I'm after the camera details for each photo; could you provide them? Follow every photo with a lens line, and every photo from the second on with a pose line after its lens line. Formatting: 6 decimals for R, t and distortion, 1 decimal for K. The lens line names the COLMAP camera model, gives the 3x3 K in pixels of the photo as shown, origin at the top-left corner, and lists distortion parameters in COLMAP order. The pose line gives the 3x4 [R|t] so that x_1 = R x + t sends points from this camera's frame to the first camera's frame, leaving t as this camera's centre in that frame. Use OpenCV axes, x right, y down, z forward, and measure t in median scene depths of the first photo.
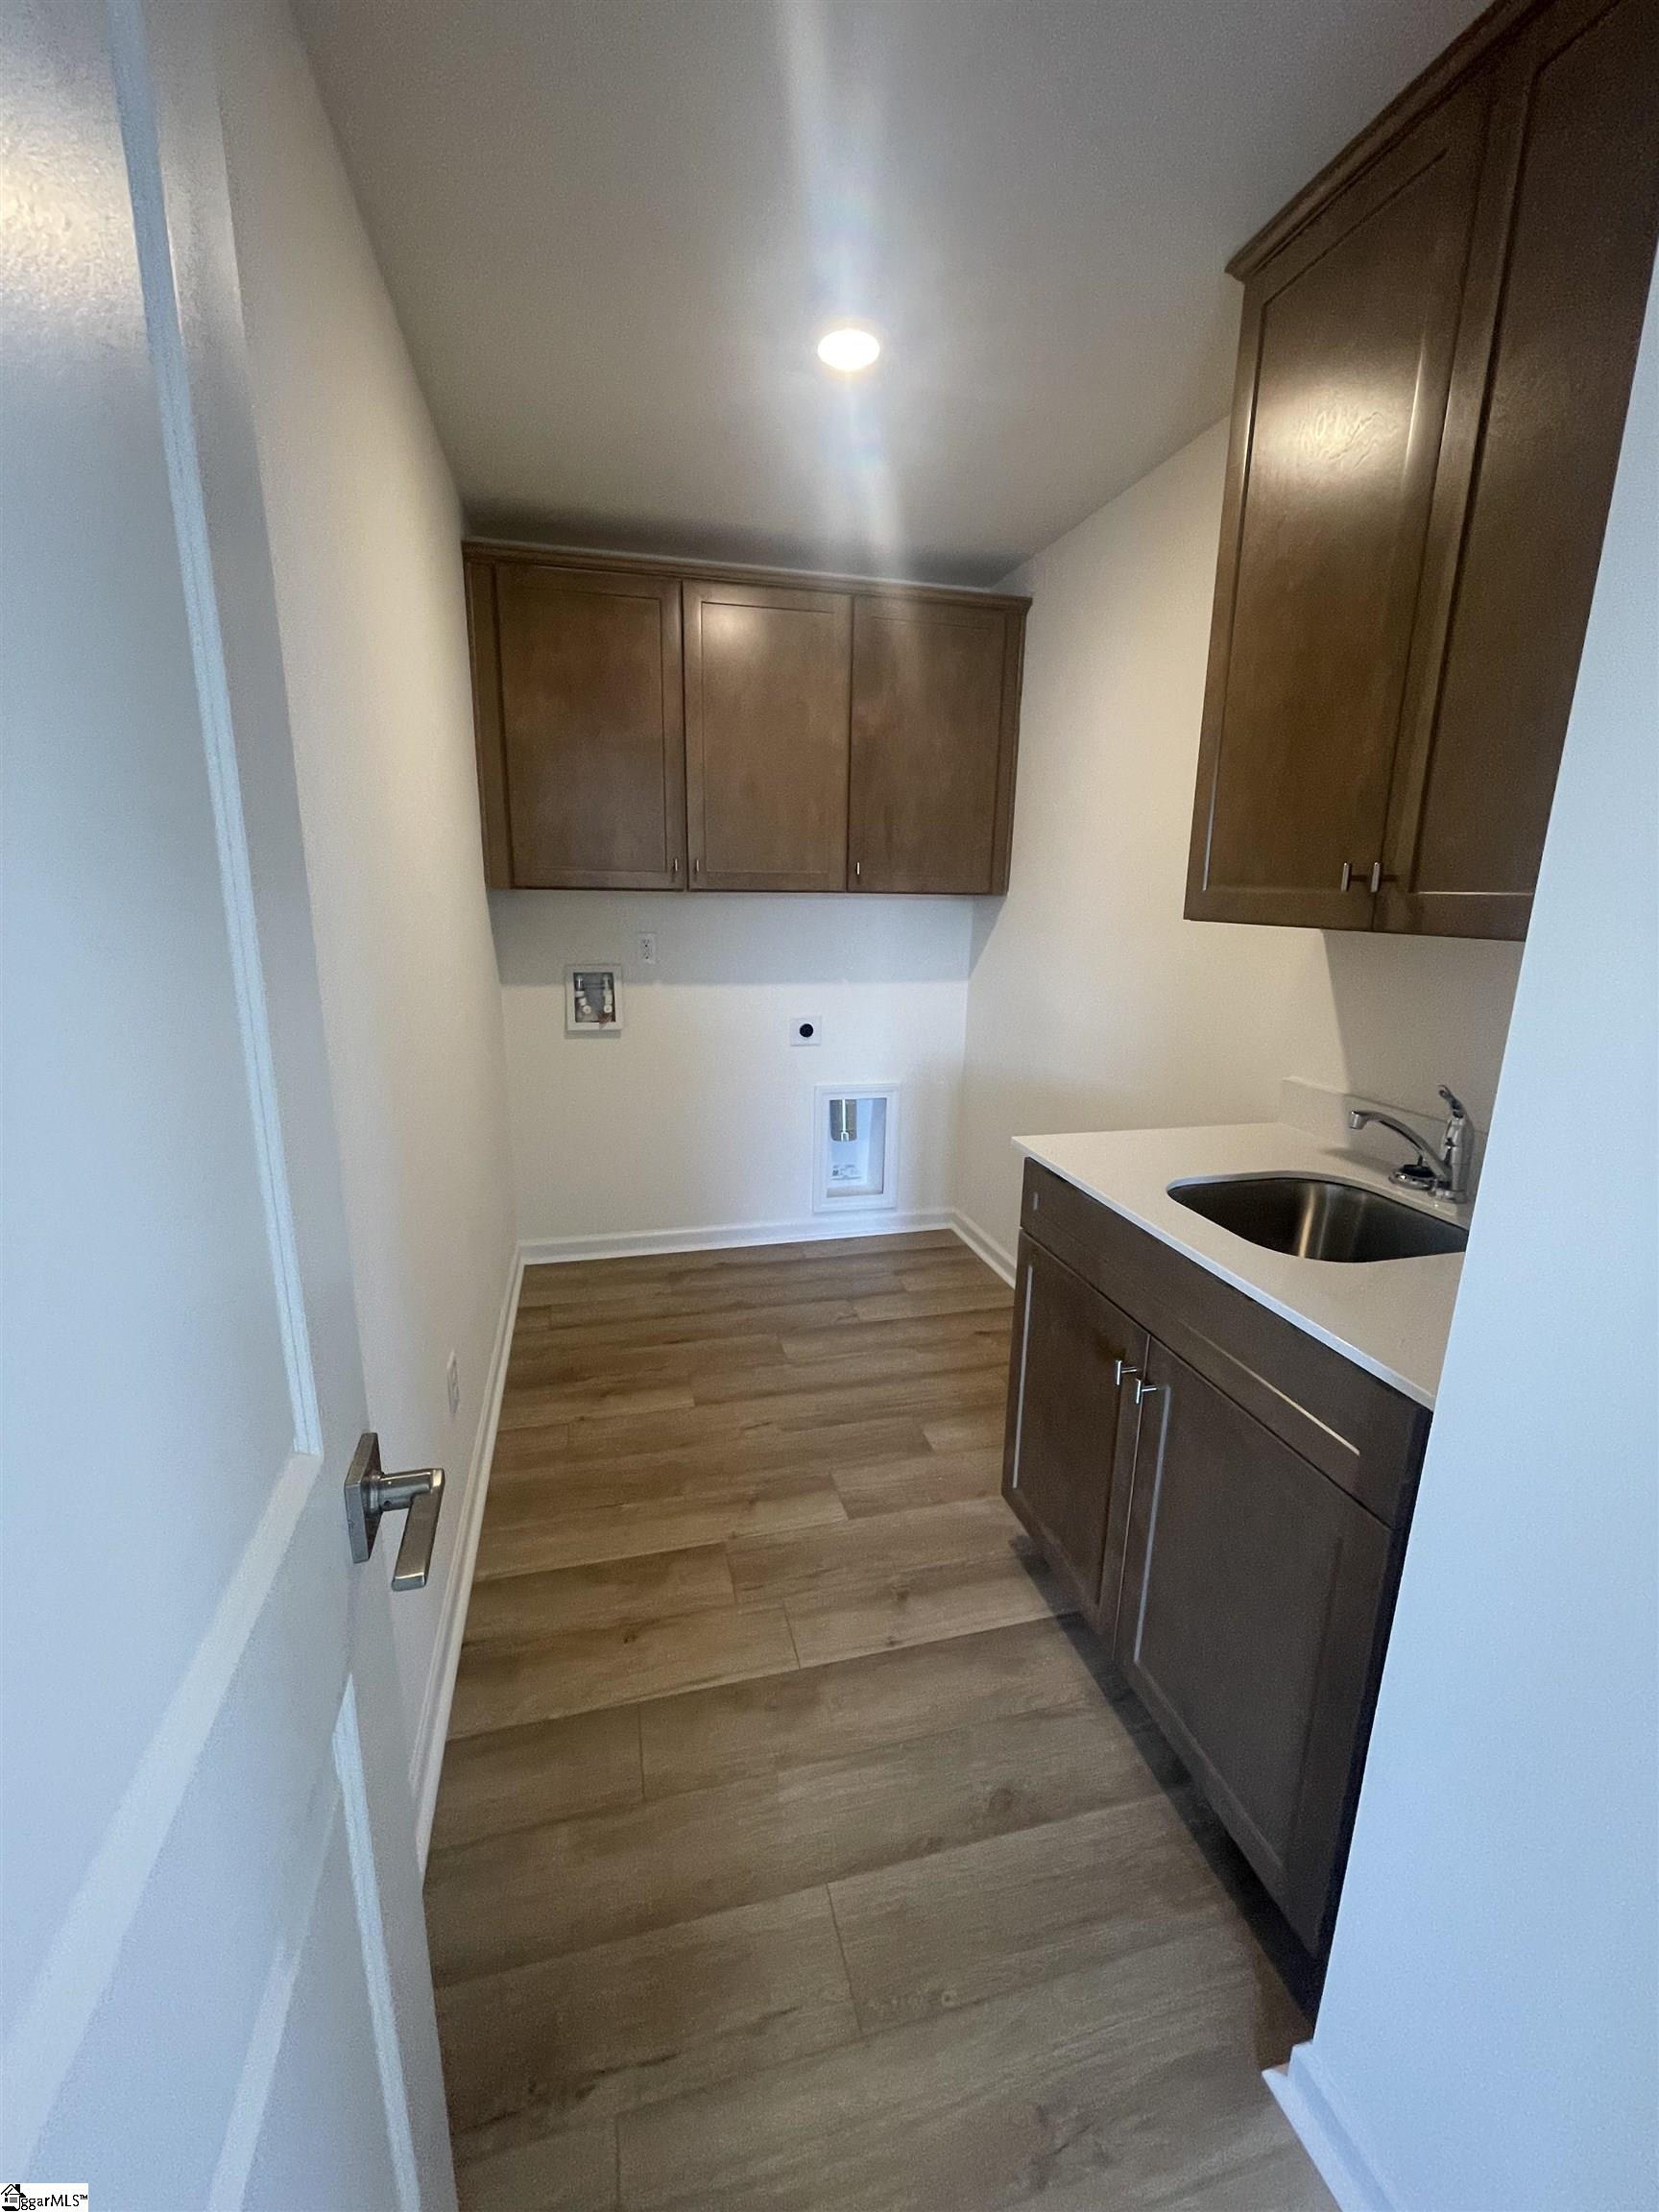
lens RADIAL K [[916.9, 0, 829.5], [0, 916.9, 1099.1], [0, 0, 1]] dist [-0.002831, 0.001511]
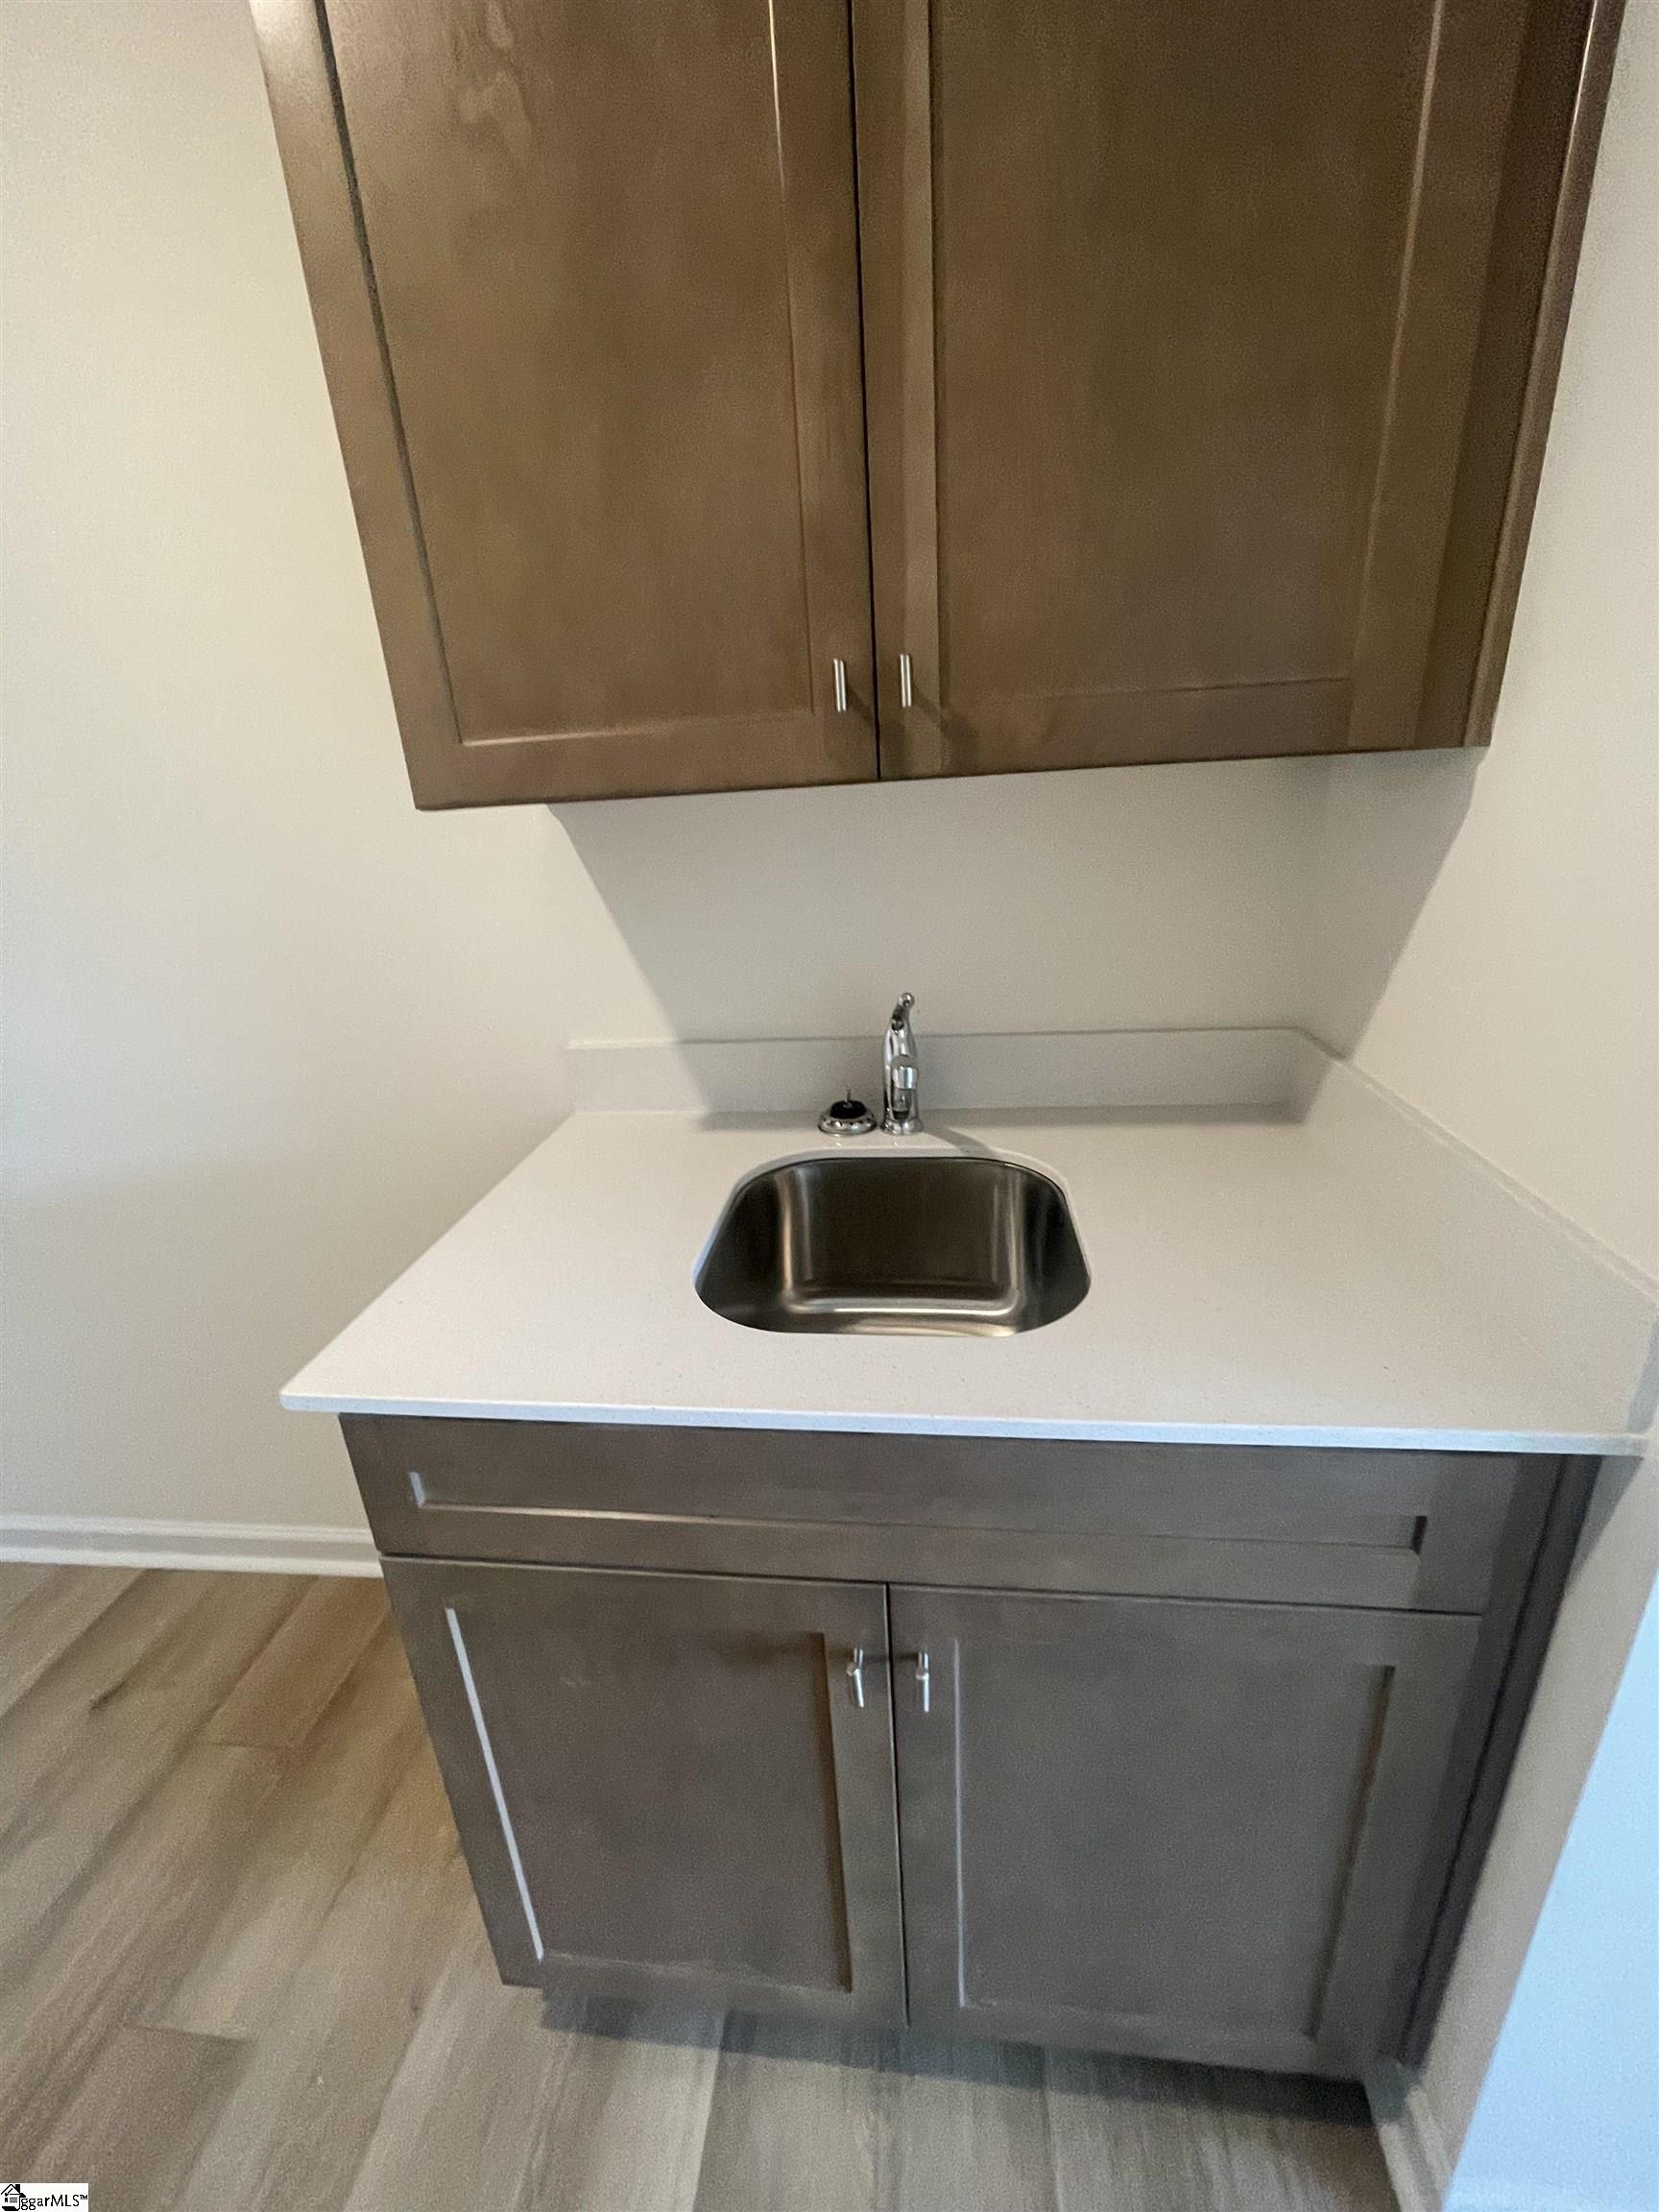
lens RADIAL K [[916.9, 0, 825.7], [0, 916.9, 1094.9], [0, 0, 1]] dist [-0.002831, 0.001511]
pose [[0.358803, -0.357770, 0.862126, -0.013341], [0.281033, 0.922176, 0.265728, -0.130987], [-0.890101, 0.146942, 0.431425, 0.647941]]
